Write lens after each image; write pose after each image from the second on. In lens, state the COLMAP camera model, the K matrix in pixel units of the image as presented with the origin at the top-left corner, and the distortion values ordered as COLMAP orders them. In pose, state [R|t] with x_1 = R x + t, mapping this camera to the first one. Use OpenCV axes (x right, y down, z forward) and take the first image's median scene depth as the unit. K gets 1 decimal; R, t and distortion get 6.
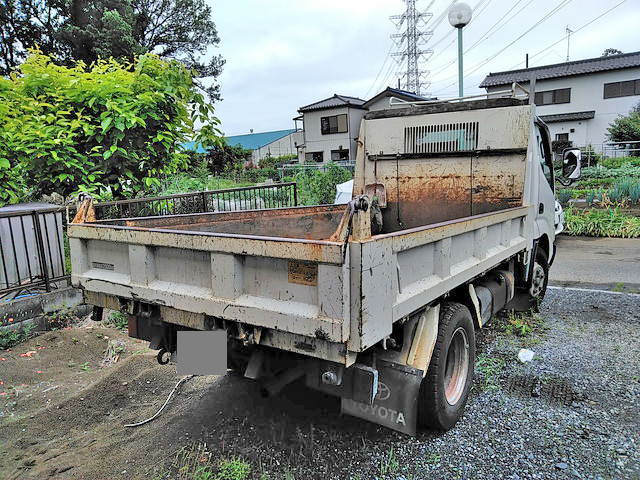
lens RADIAL K [[466.8, 0, 319.7], [0, 466.8, 231.3], [0, 0, 1]] dist [0.014568, 0.008421]
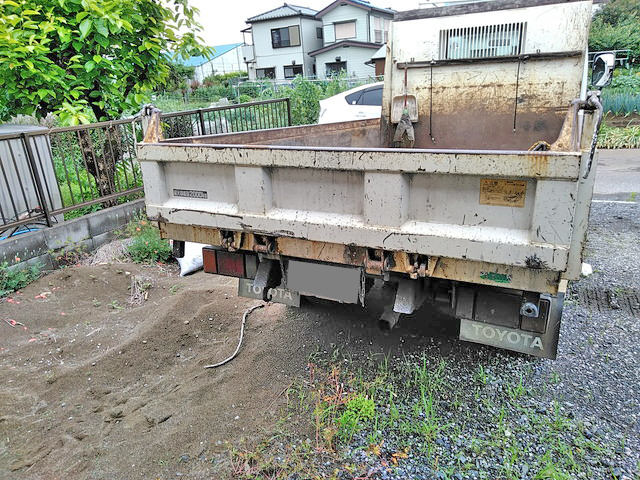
lens RADIAL K [[466.8, 0, 319.7], [0, 466.8, 231.3], [0, 0, 1]] dist [0.014568, 0.008421]
pose [[0.993911, -0.045352, 0.100417, -0.155488], [0.028034, 0.985458, 0.167591, 0.003250], [-0.106558, -0.163756, 0.980729, 0.070139]]
